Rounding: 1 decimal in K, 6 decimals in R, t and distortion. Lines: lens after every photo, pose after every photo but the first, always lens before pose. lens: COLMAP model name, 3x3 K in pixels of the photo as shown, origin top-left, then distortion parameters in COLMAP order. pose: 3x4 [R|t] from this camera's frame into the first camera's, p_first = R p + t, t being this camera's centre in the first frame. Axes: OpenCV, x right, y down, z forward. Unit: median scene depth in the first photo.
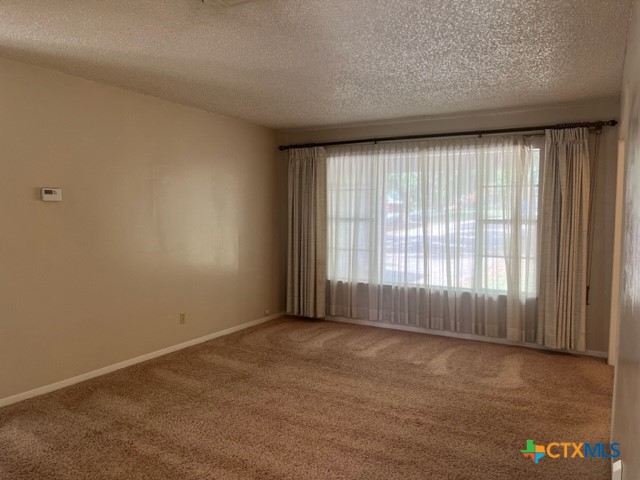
lens RADIAL K [[484.9, 0, 321.8], [0, 484.9, 238.0], [0, 0, 1]] dist [0.053120, -0.078372]
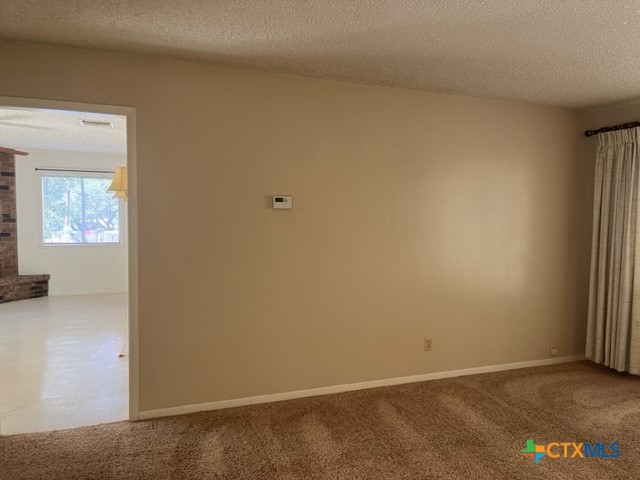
lens RADIAL K [[484.9, 0, 321.0], [0, 484.9, 242.6], [0, 0, 1]] dist [0.053120, -0.078372]
pose [[0.778556, 0.040244, -0.626283, 0.092684], [-0.039176, 0.999112, 0.015500, -0.019410], [0.626351, 0.012467, 0.779441, 0.215966]]
